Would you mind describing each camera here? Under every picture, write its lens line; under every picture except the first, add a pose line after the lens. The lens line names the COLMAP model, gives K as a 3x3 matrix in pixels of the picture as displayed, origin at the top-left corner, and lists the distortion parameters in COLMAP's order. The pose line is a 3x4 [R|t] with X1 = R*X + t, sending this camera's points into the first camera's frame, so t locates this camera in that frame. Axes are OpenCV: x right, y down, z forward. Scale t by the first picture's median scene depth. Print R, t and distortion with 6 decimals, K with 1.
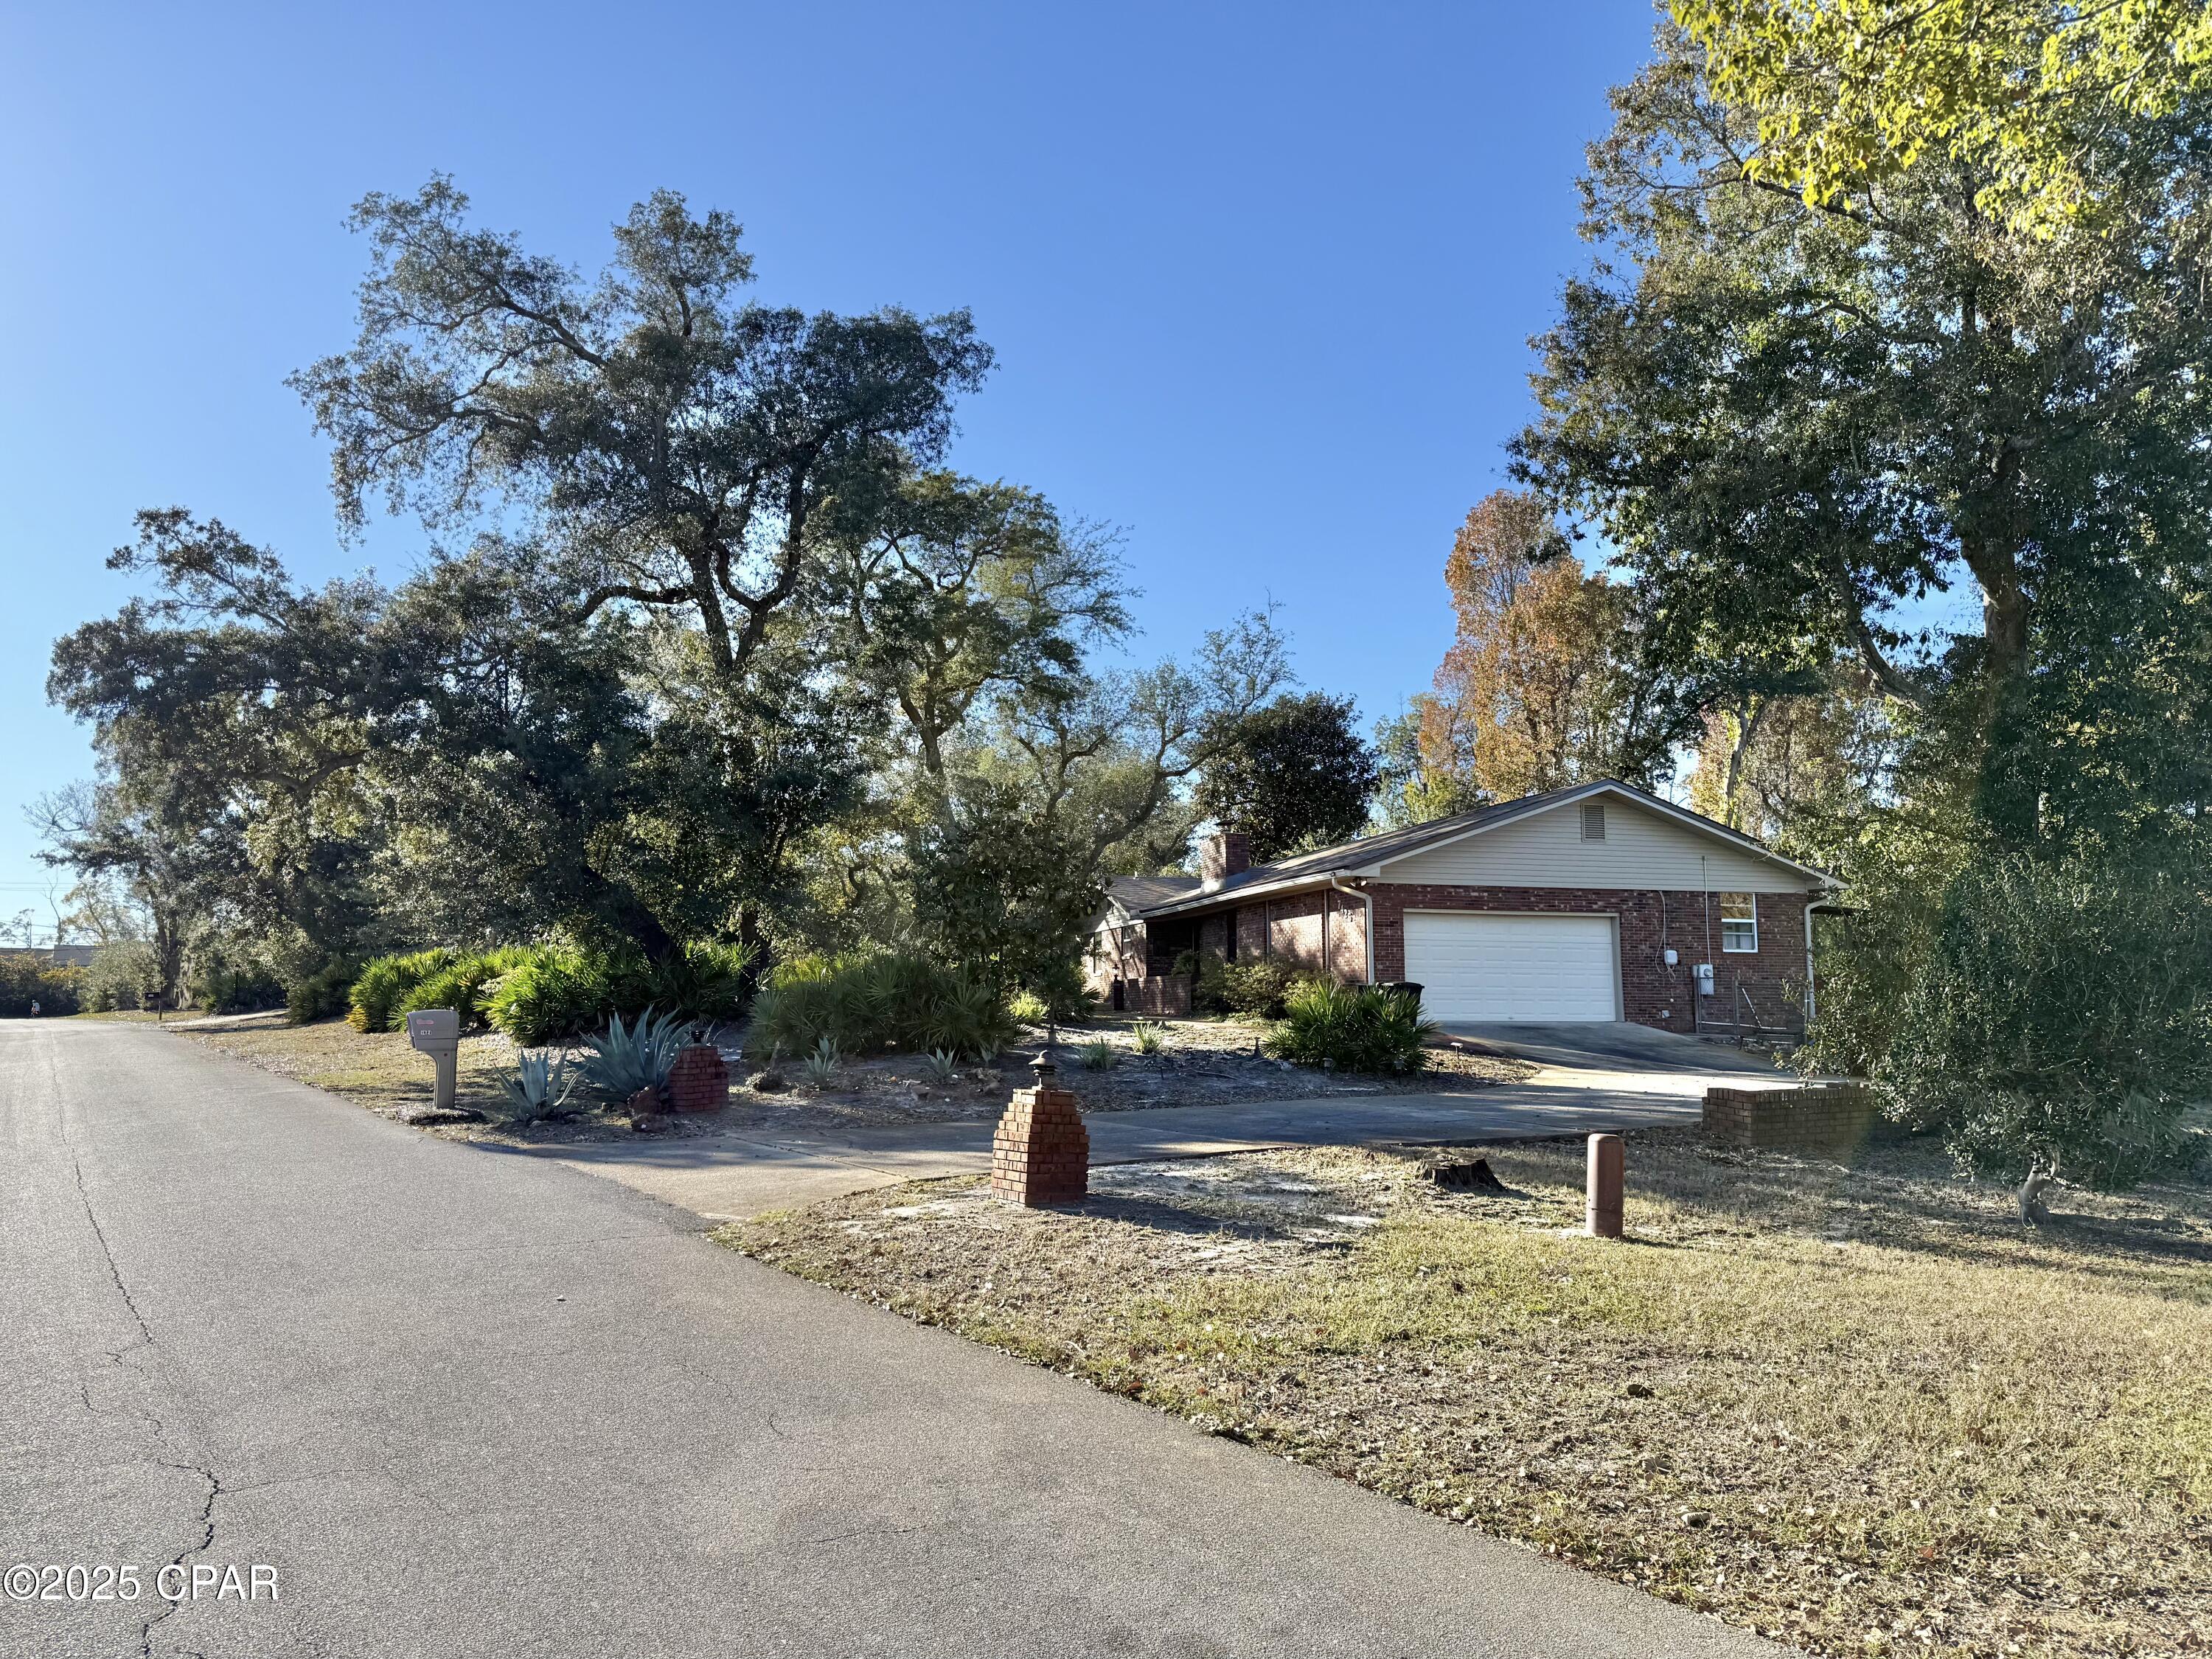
lens RADIAL K [[1555.3, 0, 1090.6], [0, 1555.3, 838.5], [0, 0, 1]] dist [0.067541, -0.085065]
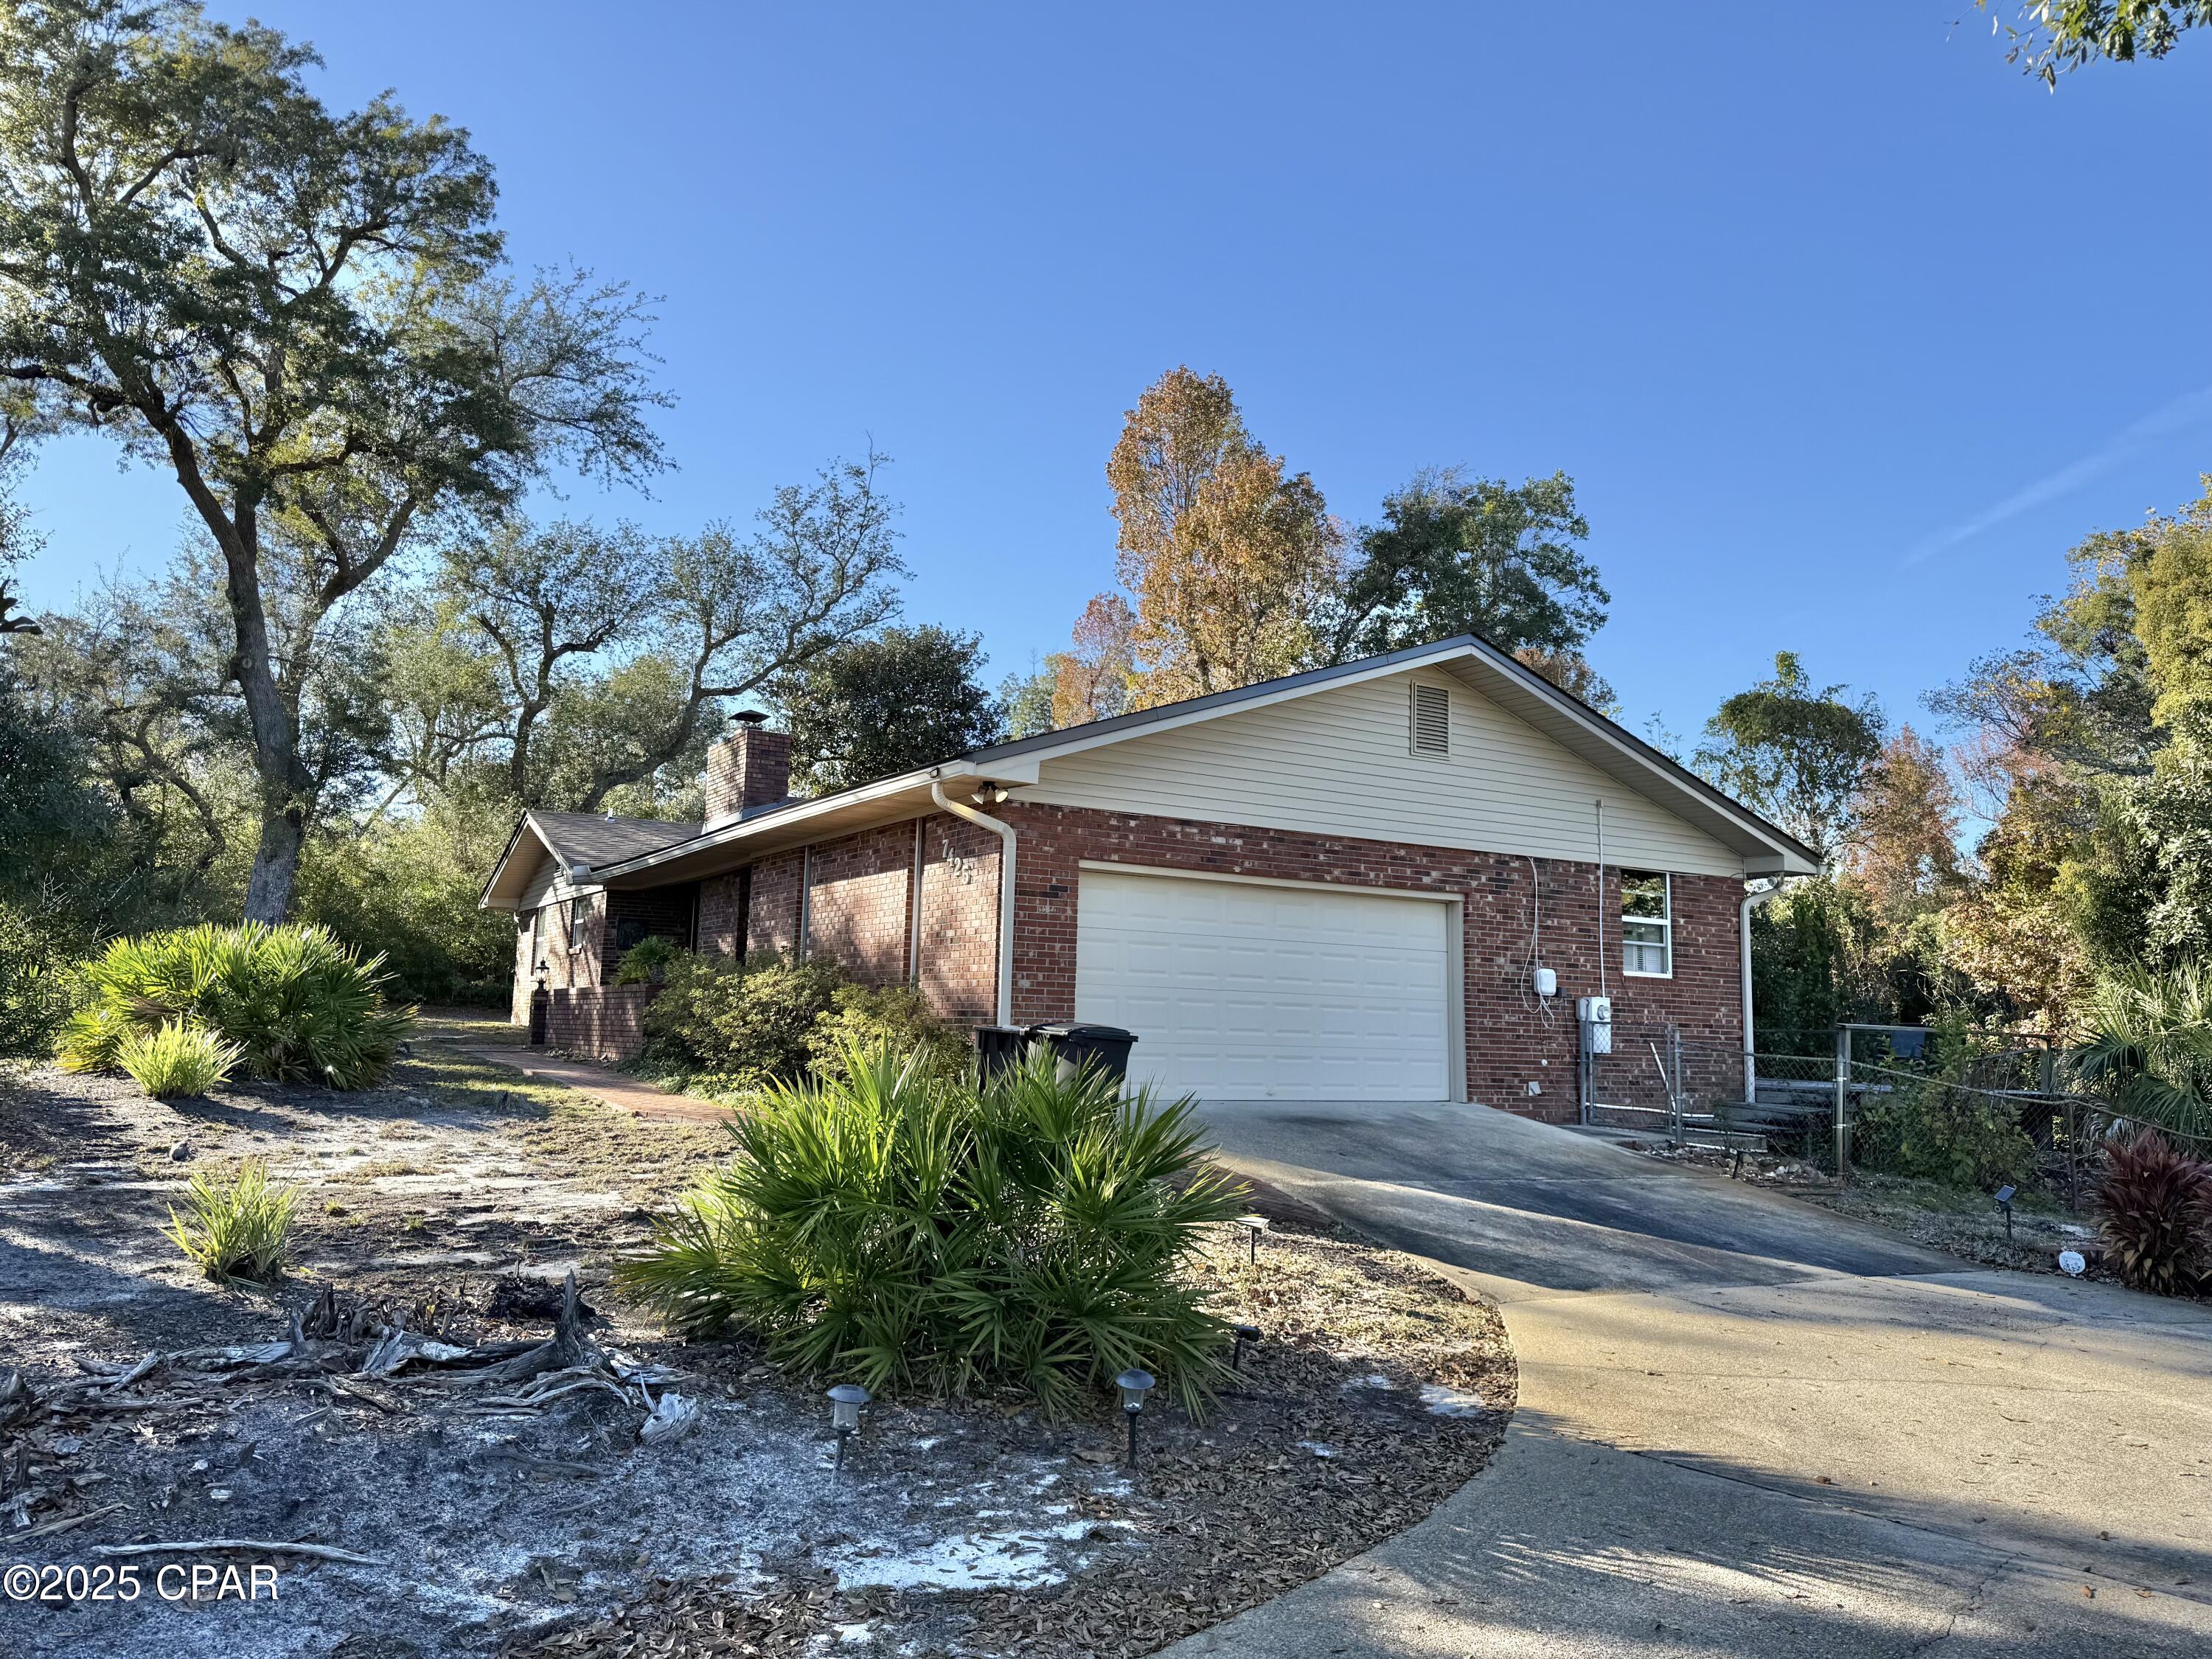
lens RADIAL K [[1555.3, 0, 1094.9], [0, 1555.3, 810.6], [0, 0, 1]] dist [0.067541, -0.085065]
pose [[0.966991, 0.061355, 0.247312, 0.063982], [-0.055753, 0.998006, -0.029598, 0.031805], [-0.248635, 0.014832, 0.968484, 0.395562]]
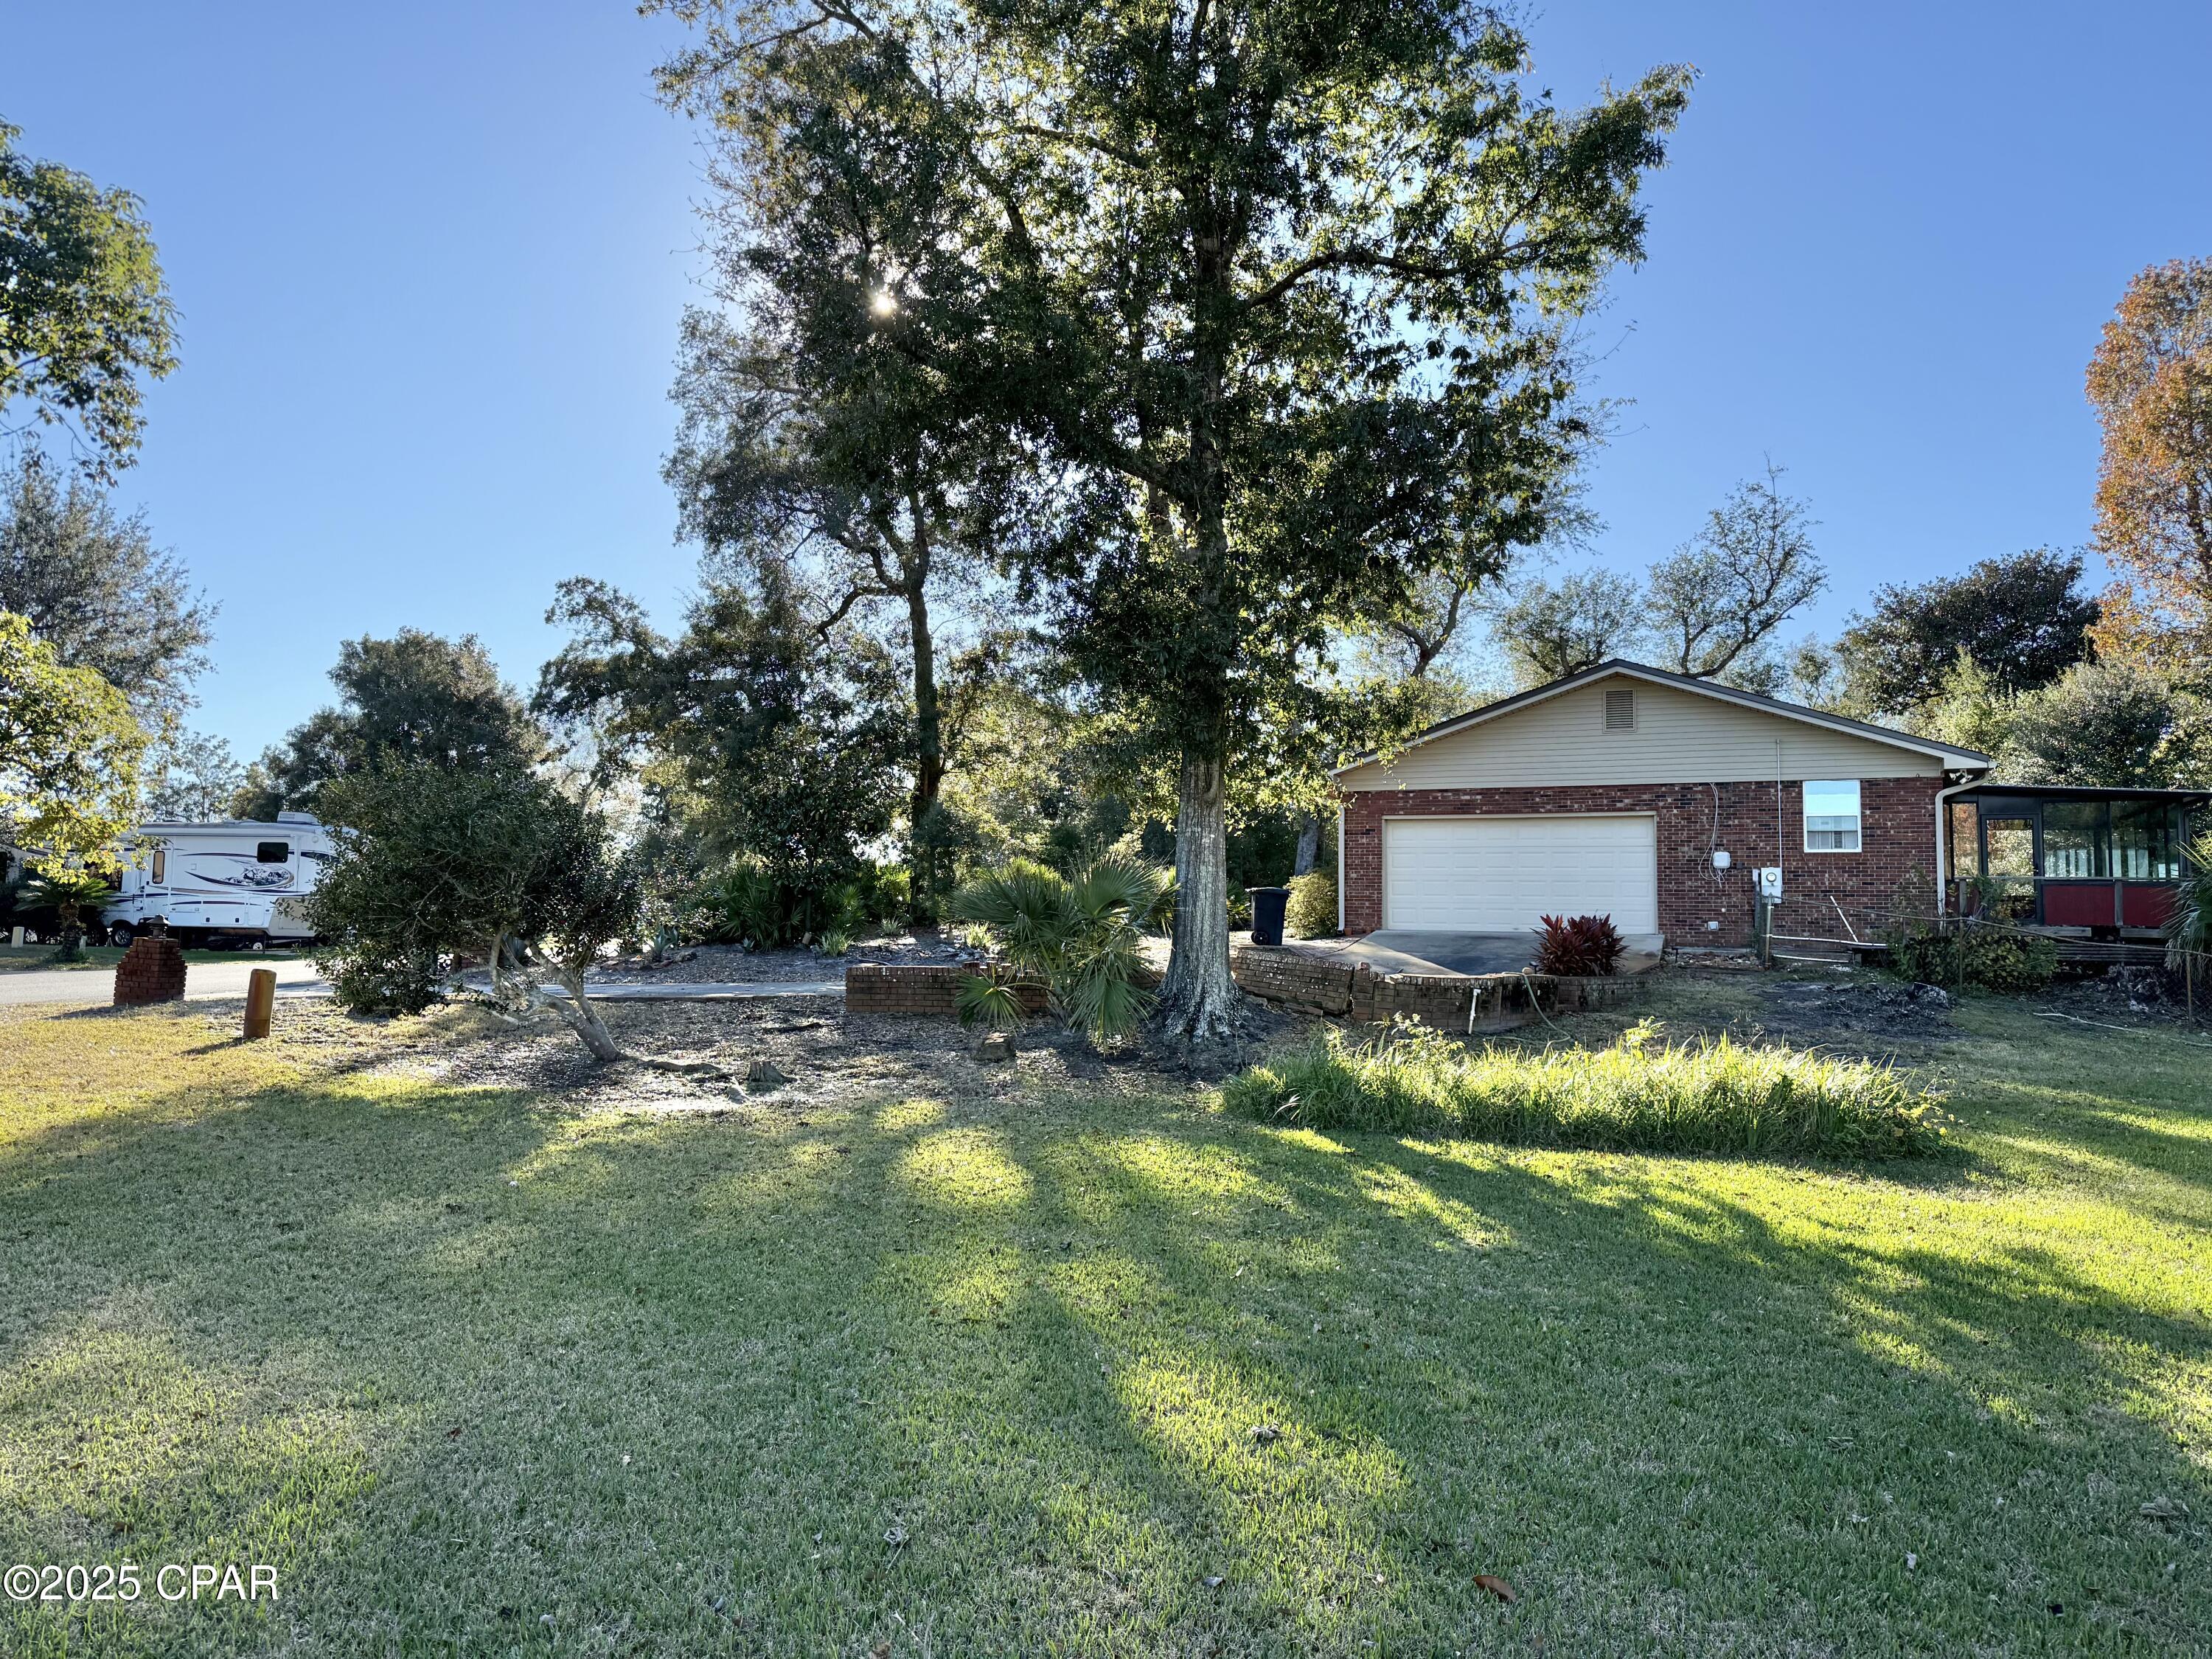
lens RADIAL K [[1555.3, 0, 1090.2], [0, 1555.3, 813.9], [0, 0, 1]] dist [0.067541, -0.085065]
pose [[0.772953, -0.040385, -0.633176, 0.496794], [0.056938, 0.998361, 0.005831, 0.019834], [0.631903, -0.040559, 0.773986, 0.087142]]
